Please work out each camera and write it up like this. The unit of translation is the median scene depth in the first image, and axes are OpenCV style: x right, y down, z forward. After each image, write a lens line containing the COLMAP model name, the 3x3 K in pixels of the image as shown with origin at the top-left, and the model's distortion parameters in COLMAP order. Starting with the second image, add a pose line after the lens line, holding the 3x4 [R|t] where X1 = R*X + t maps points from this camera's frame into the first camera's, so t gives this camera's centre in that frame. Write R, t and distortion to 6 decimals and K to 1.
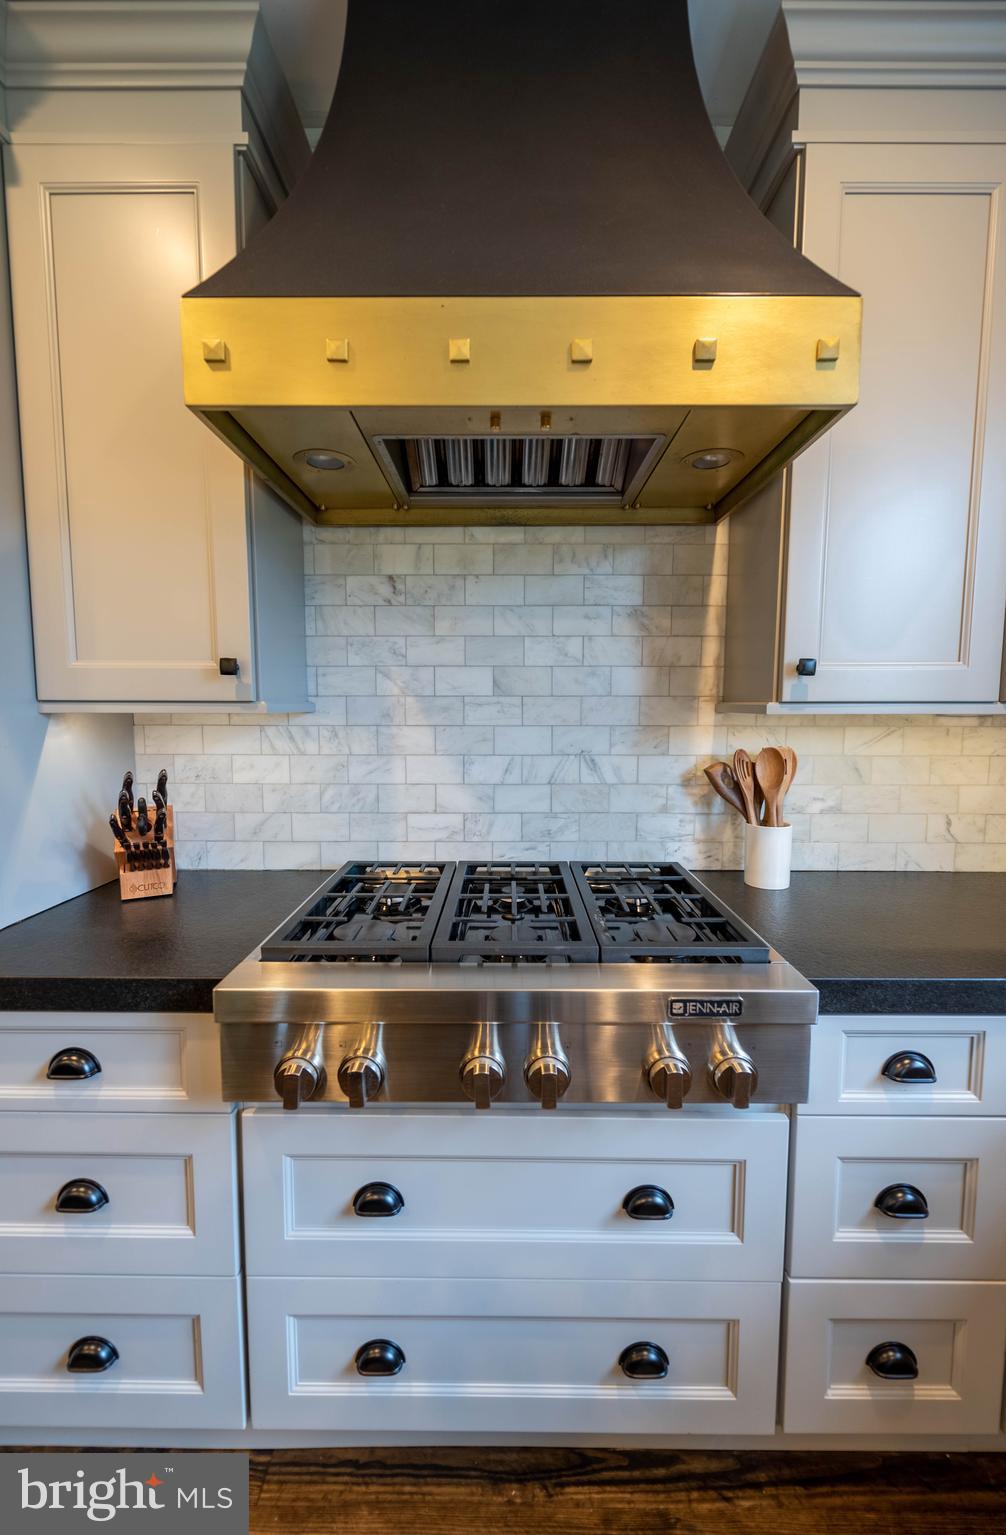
lens RADIAL K [[590.6, 0, 503.0], [0, 590.6, 767.5], [0, 0, 1]] dist [0.000938, 0.000078]
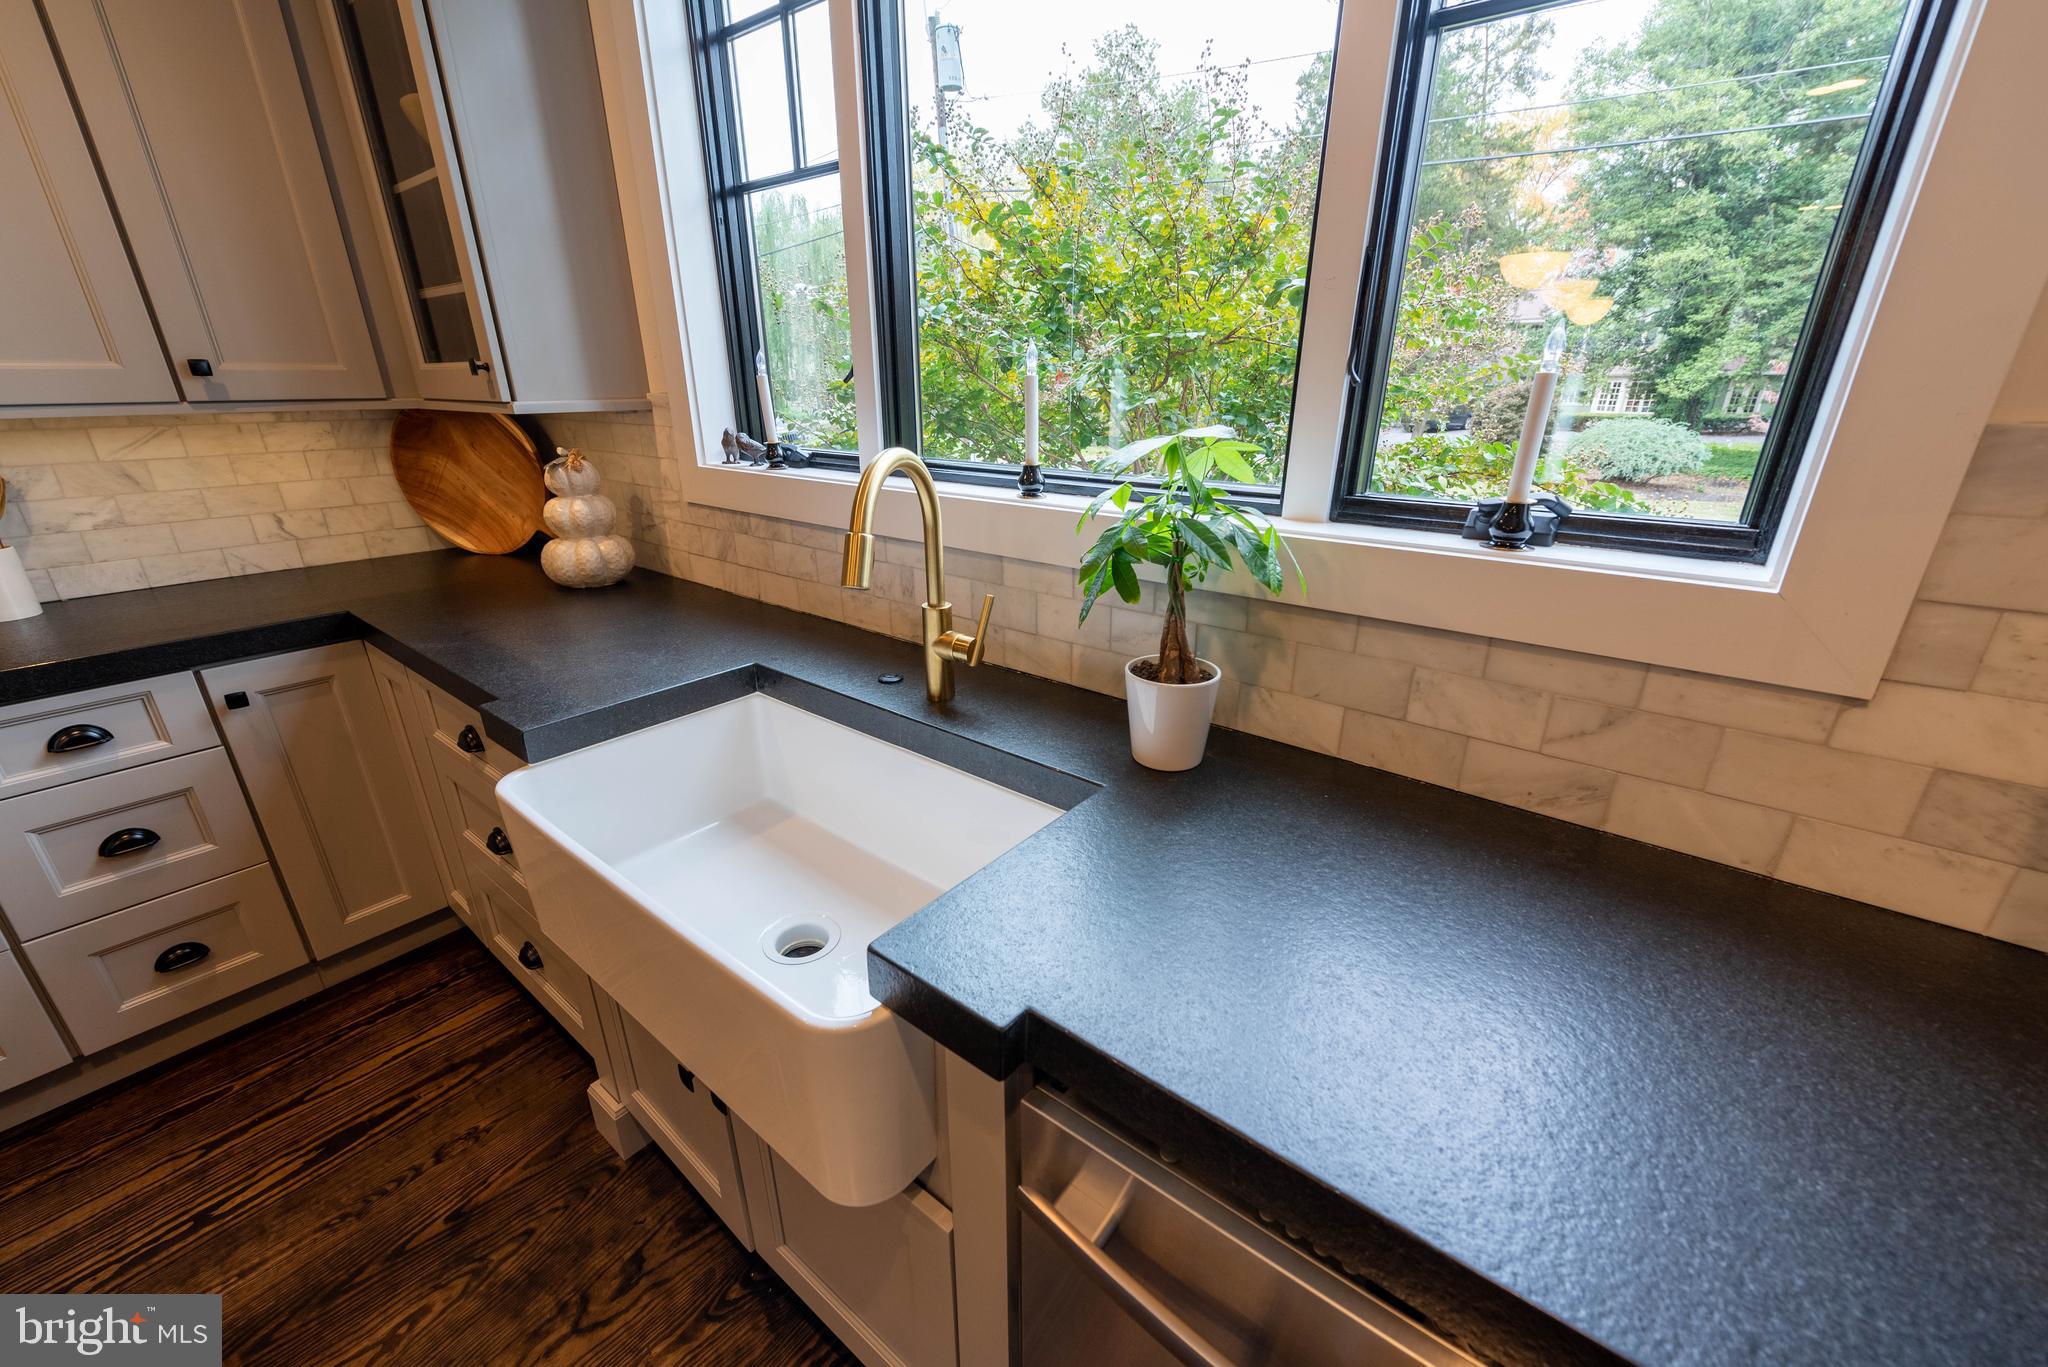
lens RADIAL K [[794.5, 0, 1022.1], [0, 794.5, 696.4], [0, 0, 1]] dist [-0.000260, 0.000010]
pose [[0.626333, -0.292928, 0.722426, 0.477814], [0.080521, 0.946069, 0.313799, 0.052452], [-0.775386, -0.138372, 0.616141, -0.914762]]
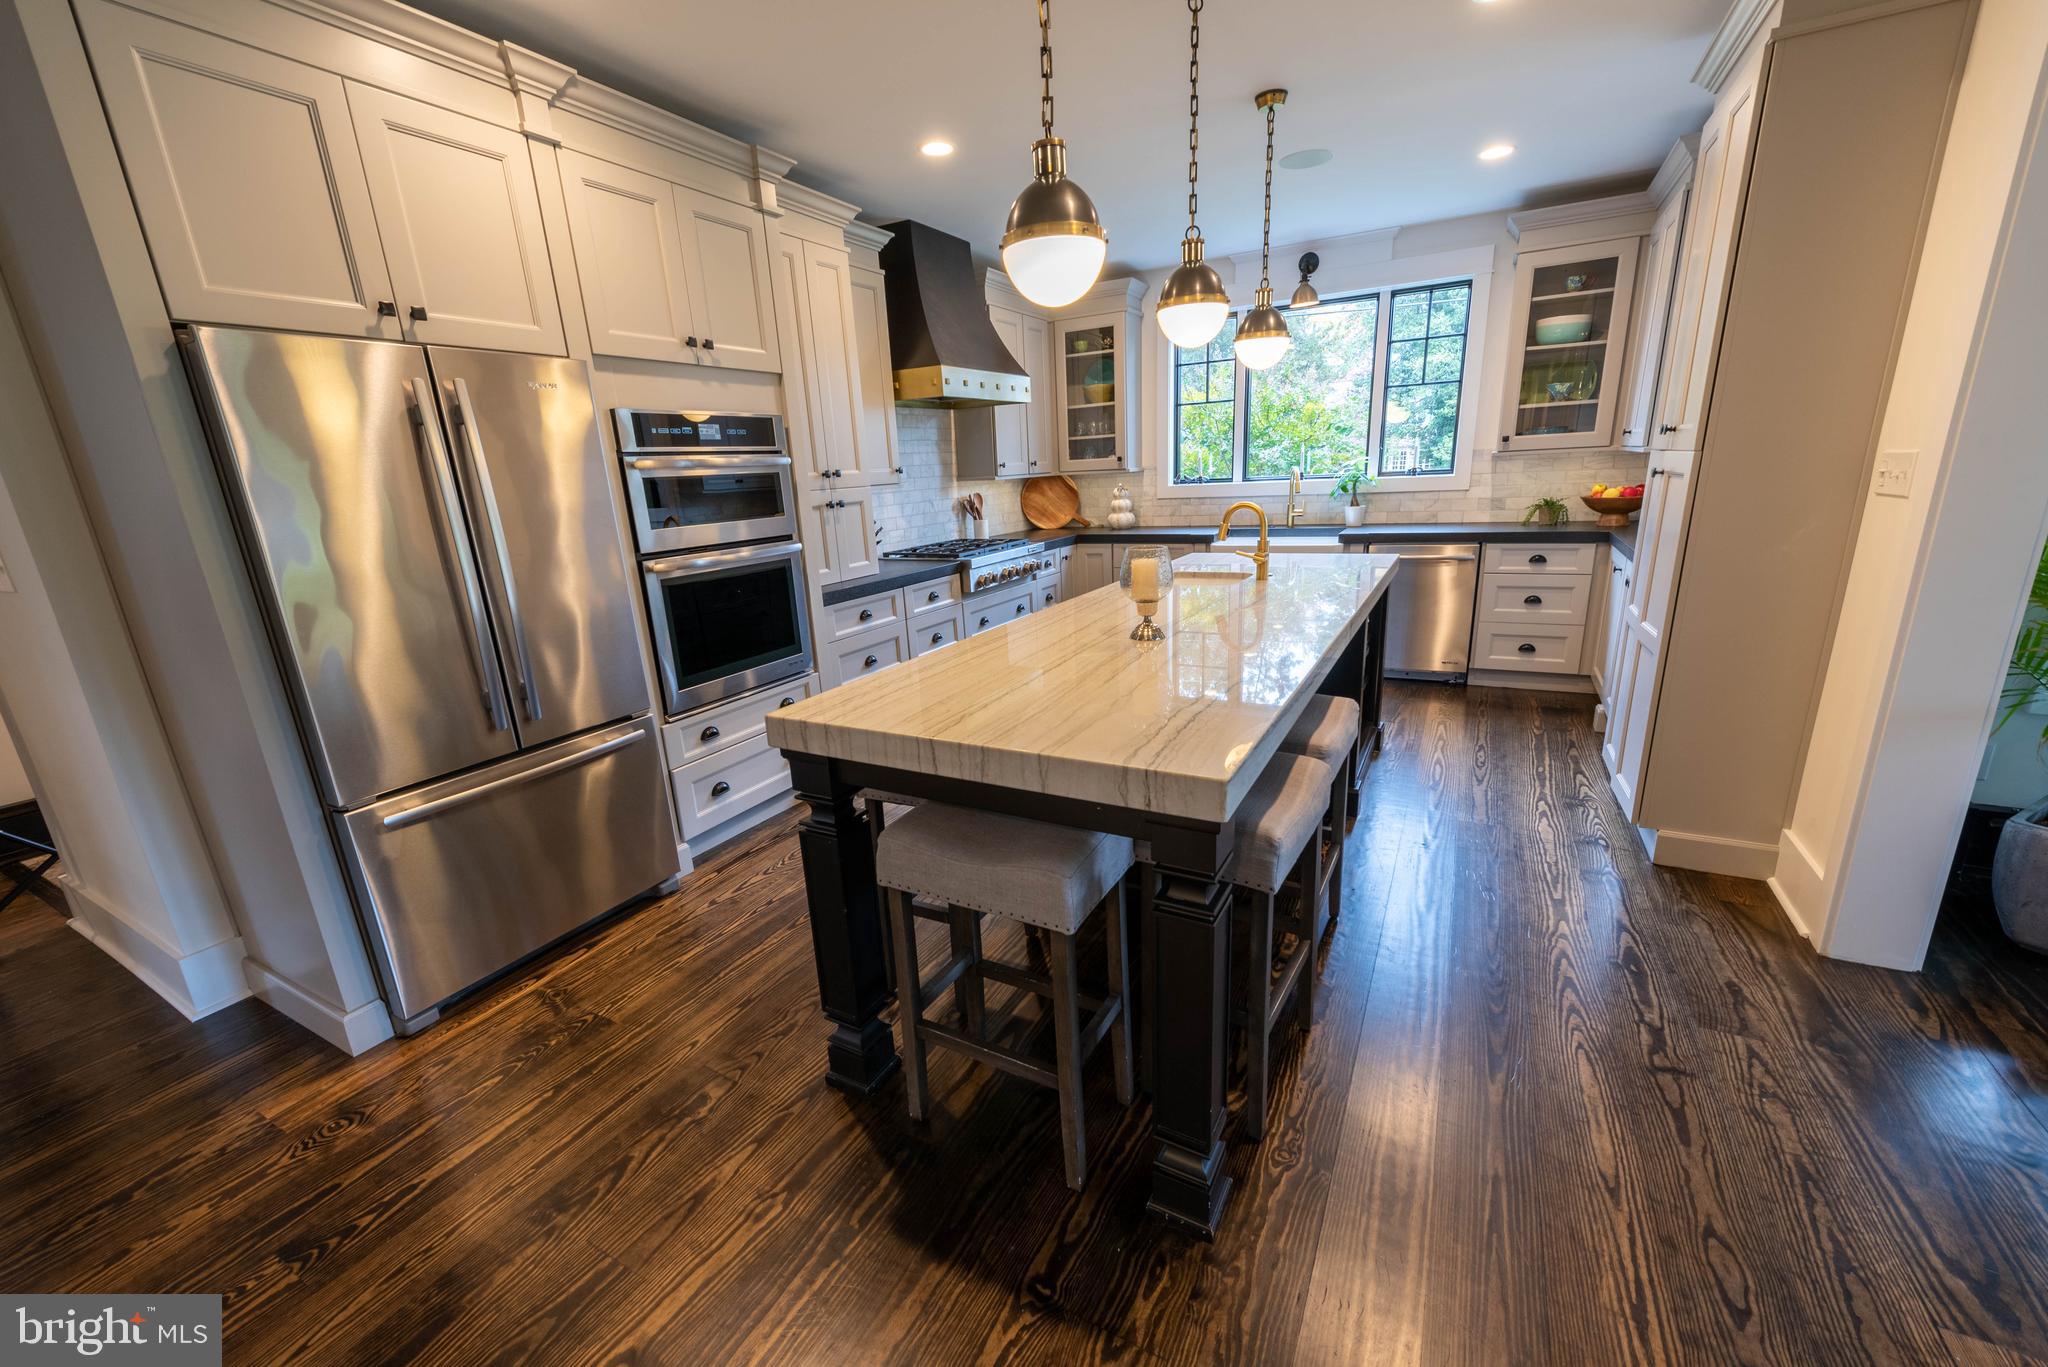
lens RADIAL K [[794.5, 0, 1022.1], [0, 794.5, 696.4], [0, 0, 1]] dist [-0.000260, 0.000010]
pose [[0.475332, -0.268974, 0.837683, -2.806150], [0.134021, 0.963146, 0.233211, 0.045351], [-0.869539, 0.001415, 0.493863, -1.047930]]
